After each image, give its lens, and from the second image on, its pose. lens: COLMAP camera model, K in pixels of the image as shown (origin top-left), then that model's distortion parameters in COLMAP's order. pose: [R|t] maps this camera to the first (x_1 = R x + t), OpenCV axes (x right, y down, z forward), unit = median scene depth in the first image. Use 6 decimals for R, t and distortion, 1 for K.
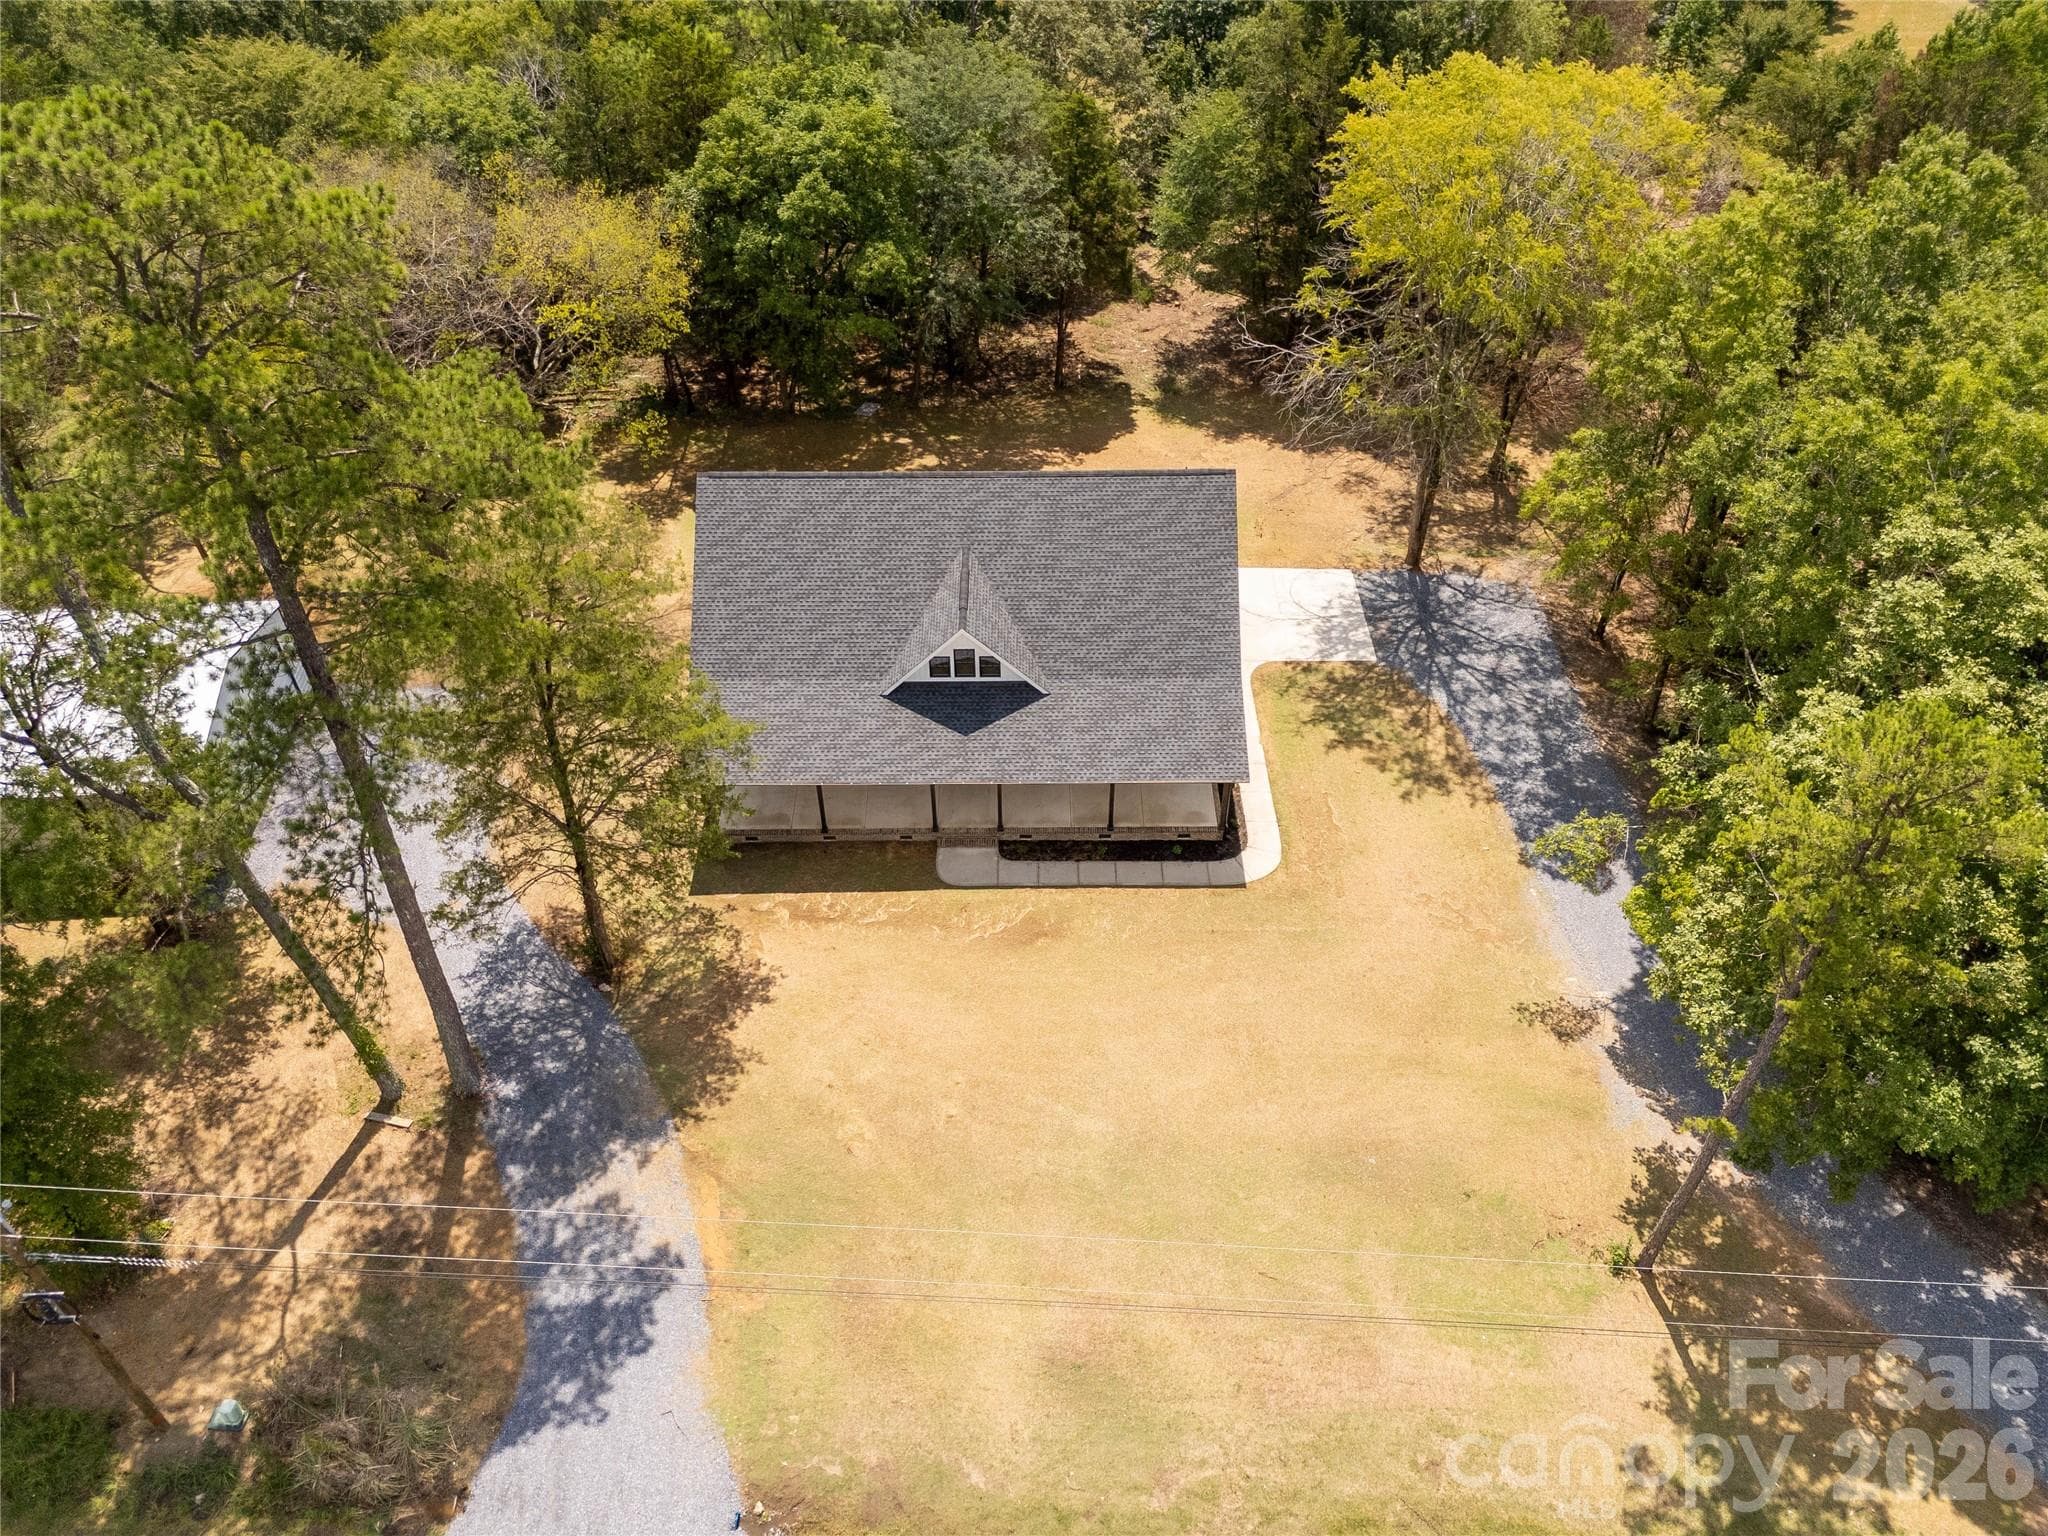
lens RADIAL K [[1509.9, 0, 1016.4], [0, 1509.9, 786.0], [0, 0, 1]] dist [0.029367, -0.001547]
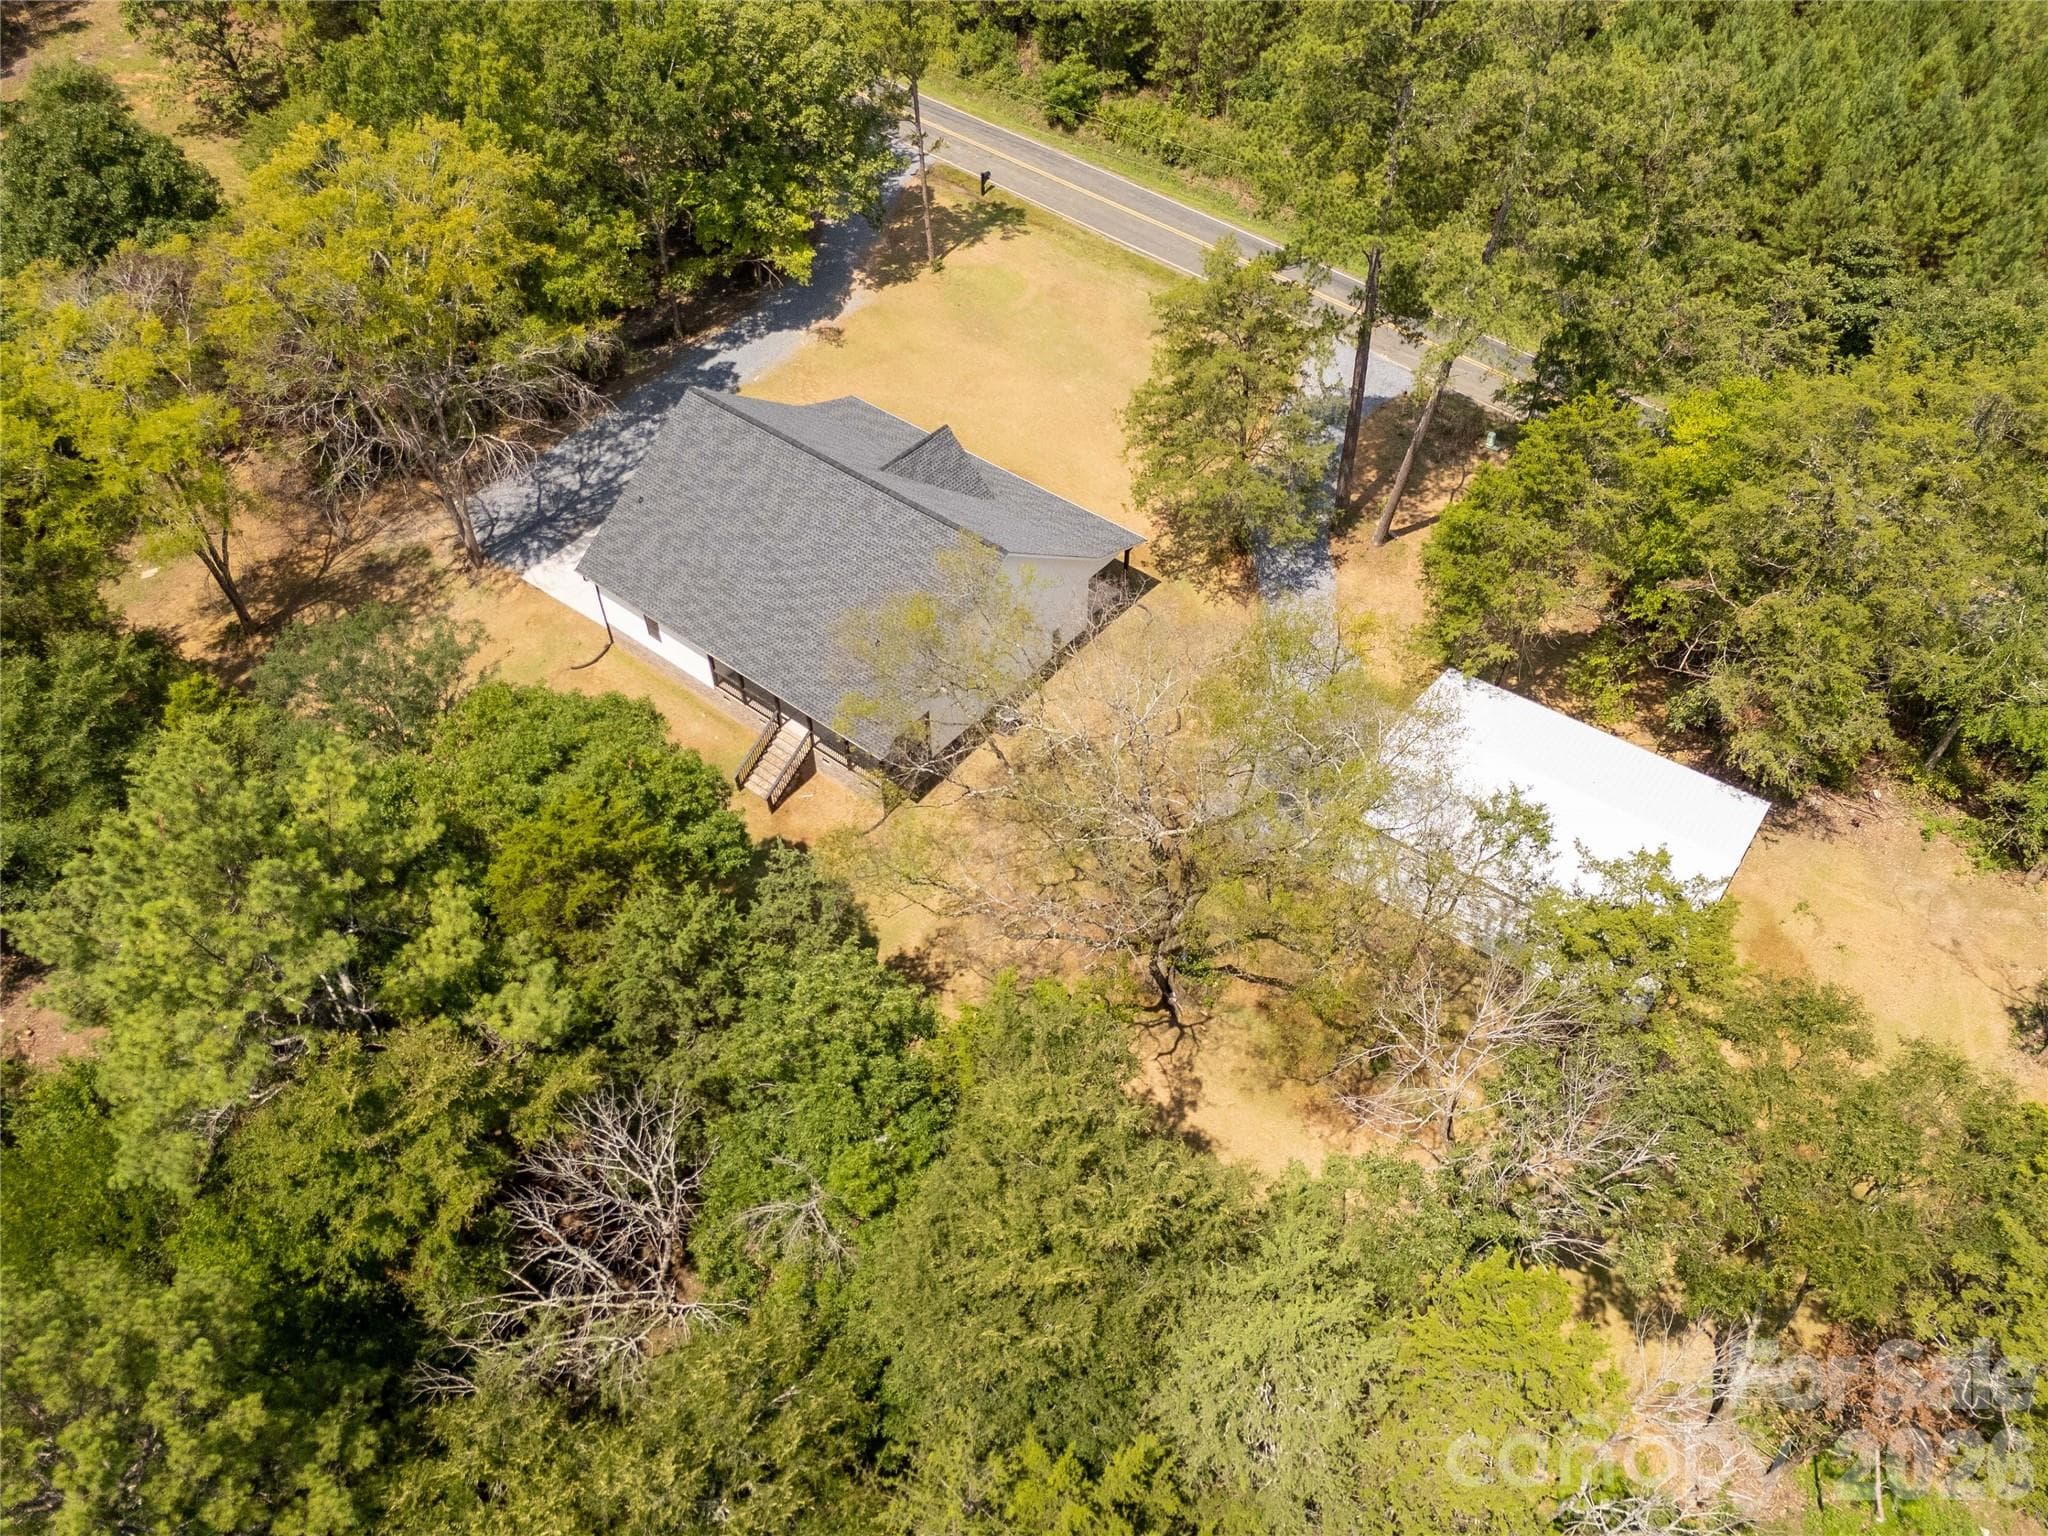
lens RADIAL K [[1497.9, 0, 1014.2], [0, 1497.9, 769.7], [0, 0, 1]] dist [0.076021, -0.087678]
pose [[-0.771675, -0.451578, 0.447878, -0.896264], [0.457153, 0.095770, 0.884217, -1.338261], [-0.442186, 0.887077, 0.132536, 1.108936]]
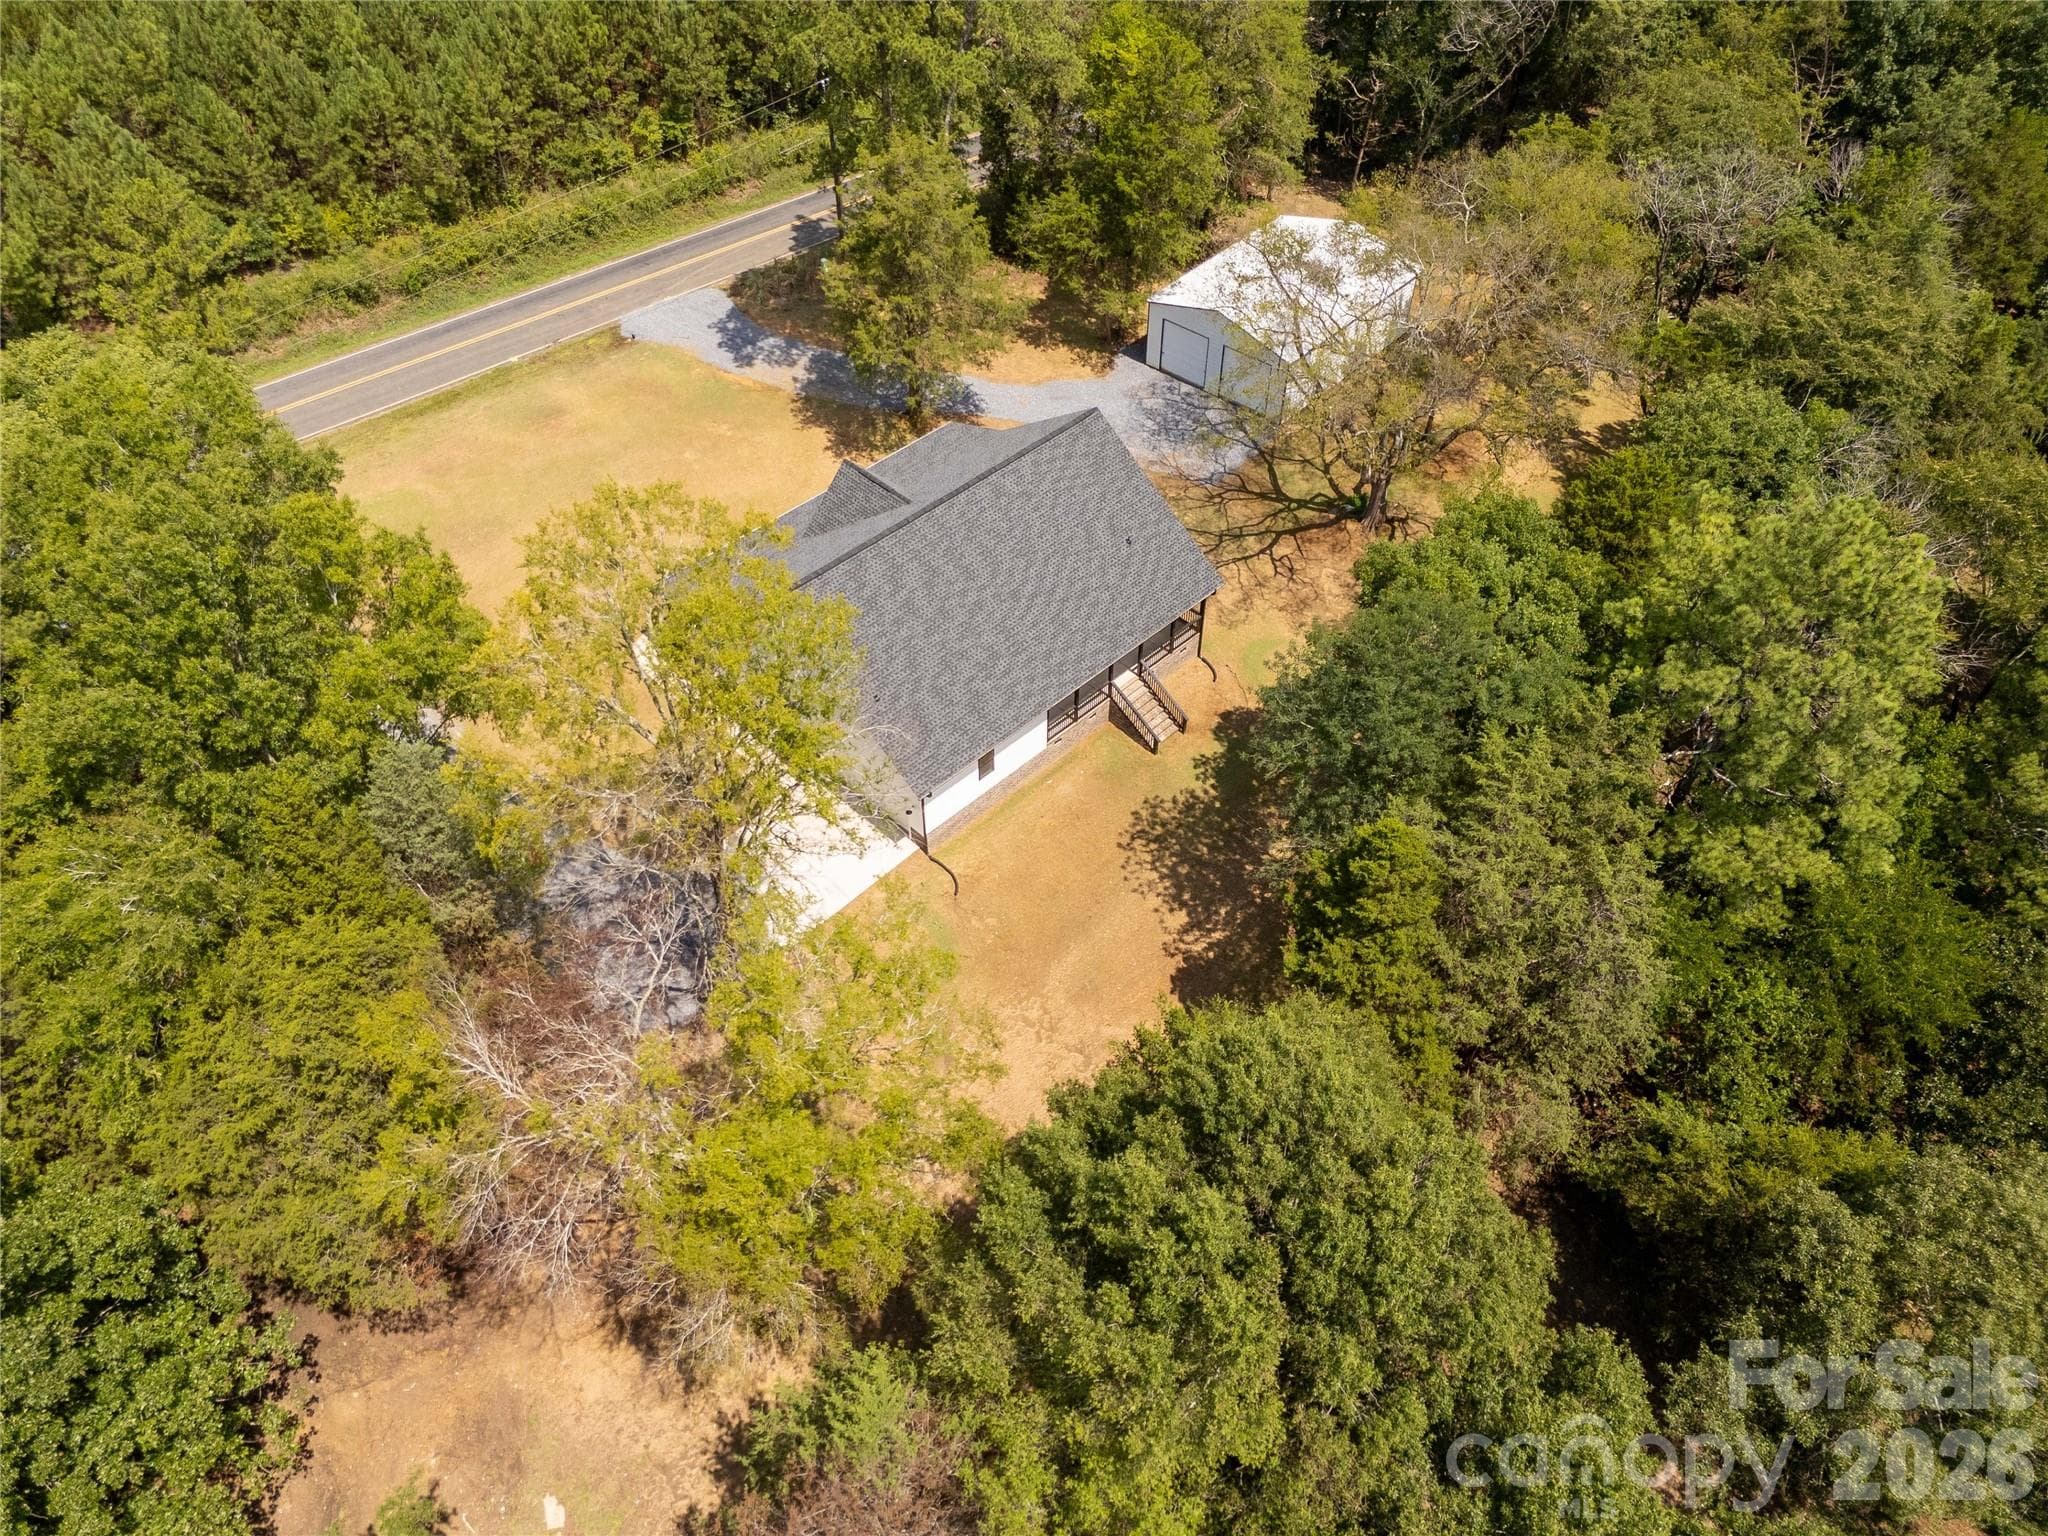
lens RADIAL K [[1497.9, 0, 1014.2], [0, 1497.9, 769.7], [0, 0, 1]] dist [0.076021, -0.087678]
pose [[-0.712503, 0.516680, -0.474744, 0.681464], [-0.485720, 0.125092, 0.865118, -1.390985], [0.506375, 0.846991, 0.161833, 1.134340]]
